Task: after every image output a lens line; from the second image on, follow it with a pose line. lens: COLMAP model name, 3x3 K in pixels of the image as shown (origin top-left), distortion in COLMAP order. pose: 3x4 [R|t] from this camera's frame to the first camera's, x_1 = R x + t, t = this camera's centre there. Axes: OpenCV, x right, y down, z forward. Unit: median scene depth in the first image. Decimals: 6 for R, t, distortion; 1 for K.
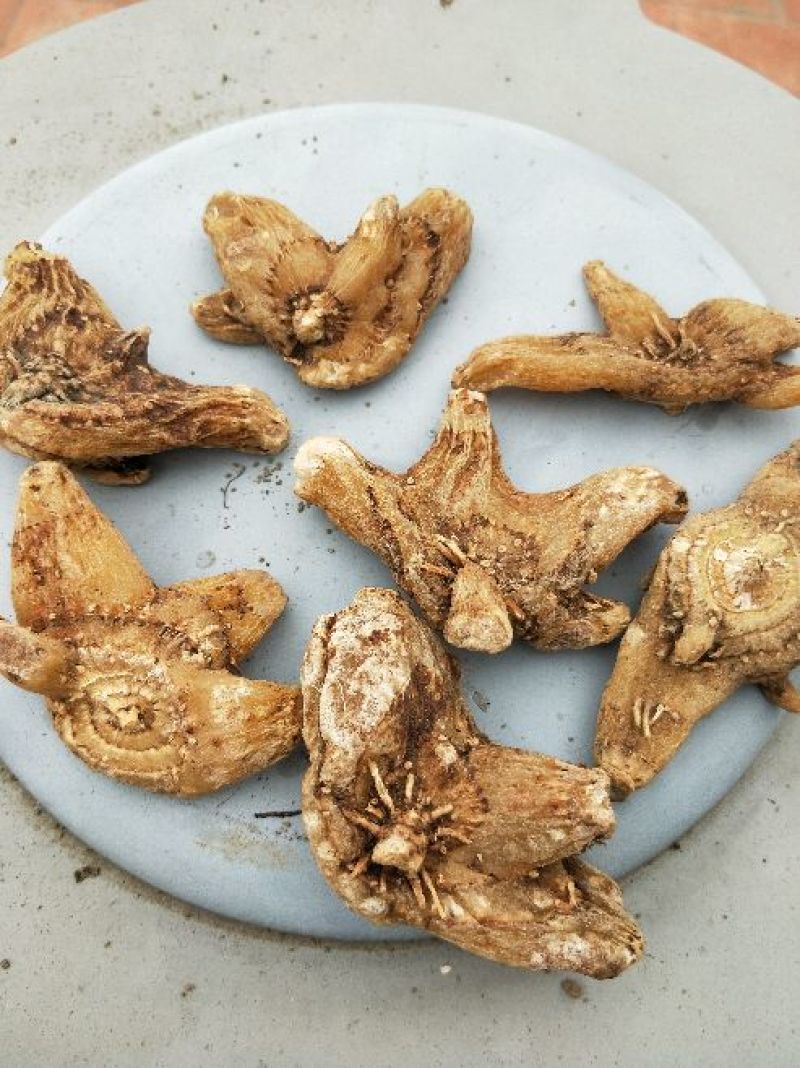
lens RADIAL K [[893.1, 0, 400.0], [0, 893.1, 534.0], [0, 0, 1]] dist [0.072783, -0.384338]
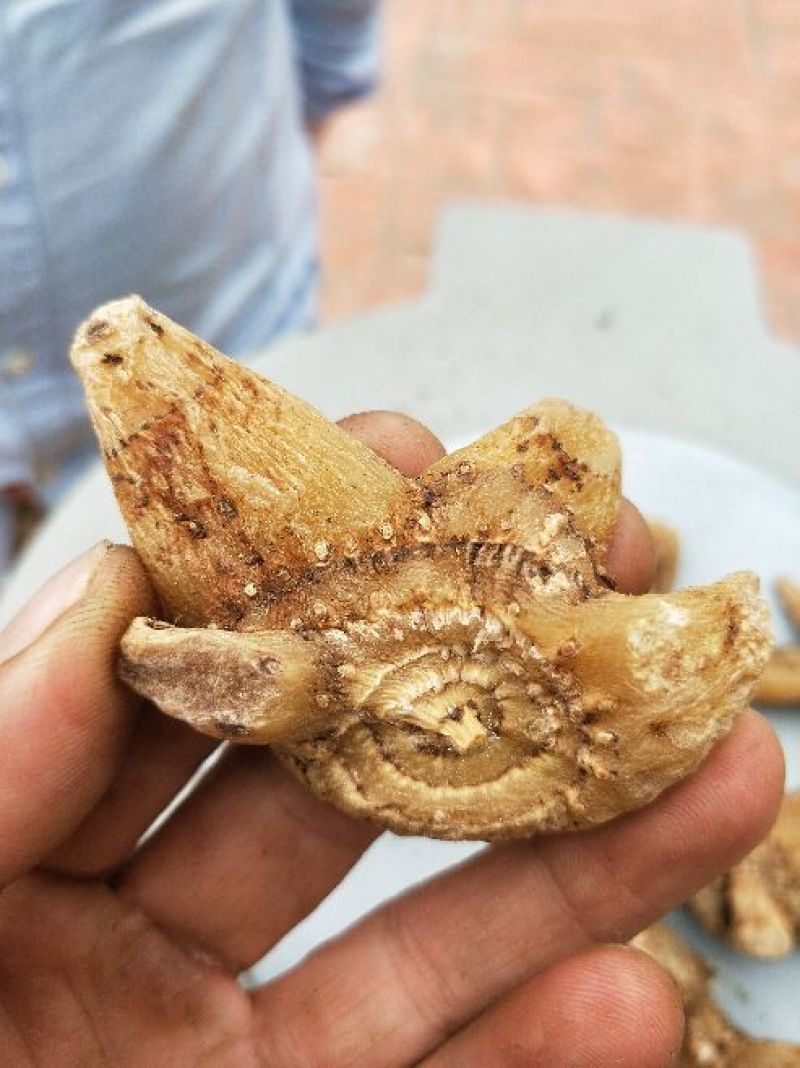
lens RADIAL K [[893.1, 0, 400.0], [0, 893.1, 534.0], [0, 0, 1]] dist [0.072783, -0.384338]
pose [[0.956531, -0.287313, 0.050002, -0.326765], [0.275541, 0.946537, 0.167761, 0.001248], [-0.095529, -0.146691, 0.984559, 0.504623]]
